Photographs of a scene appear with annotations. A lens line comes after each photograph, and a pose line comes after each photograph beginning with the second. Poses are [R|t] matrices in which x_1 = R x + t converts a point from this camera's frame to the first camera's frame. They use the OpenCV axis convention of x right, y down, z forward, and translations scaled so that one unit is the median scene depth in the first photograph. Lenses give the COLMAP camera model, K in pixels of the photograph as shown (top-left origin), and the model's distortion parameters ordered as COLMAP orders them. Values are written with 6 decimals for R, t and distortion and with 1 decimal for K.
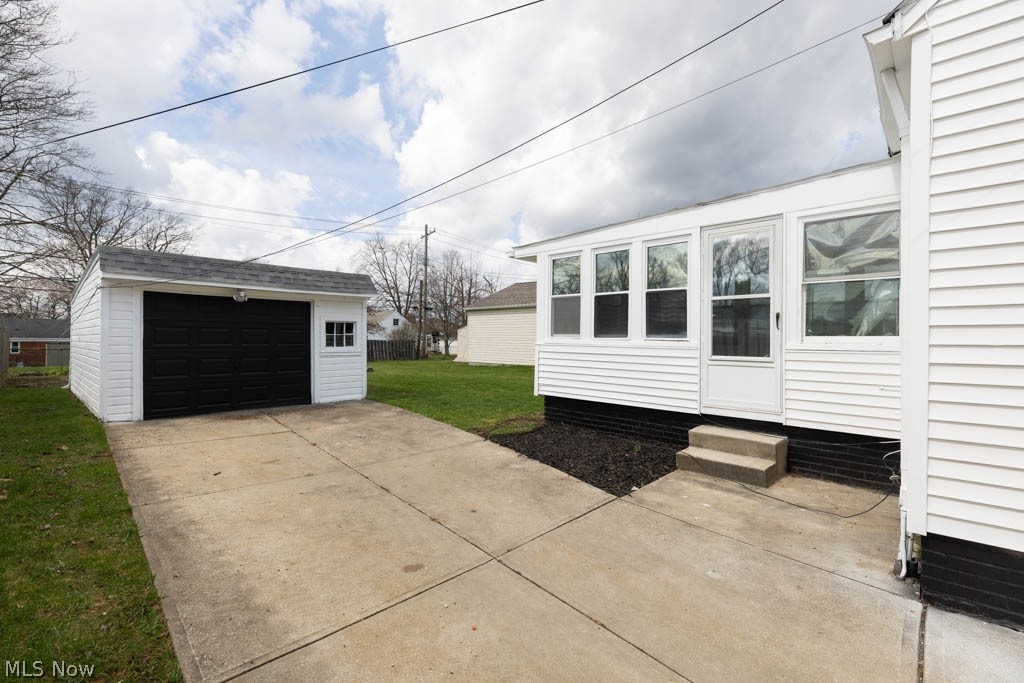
lens RADIAL K [[458.0, 0, 508.0], [0, 458.0, 338.1], [0, 0, 1]] dist [0.003961, 0.000370]
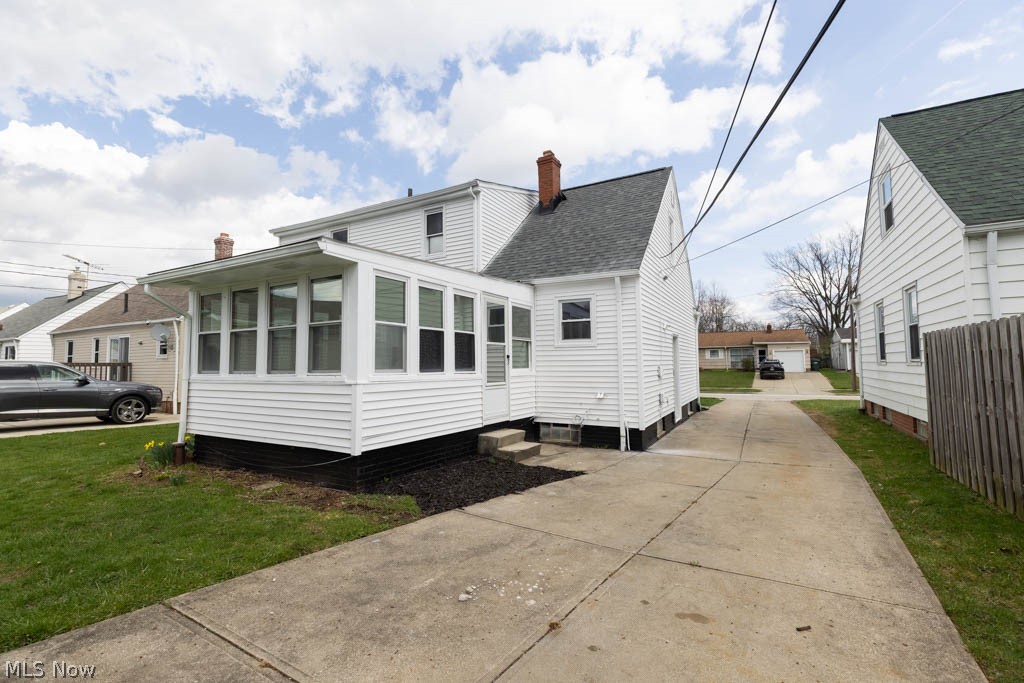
lens RADIAL K [[458.0, 0, 508.0], [0, 458.0, 337.7], [0, 0, 1]] dist [0.003961, 0.000370]
pose [[-0.245359, 0.053533, 0.967953, -1.095584], [0.006149, 0.998540, -0.053666, -0.029903], [-0.969413, -0.007215, -0.245330, 1.474718]]
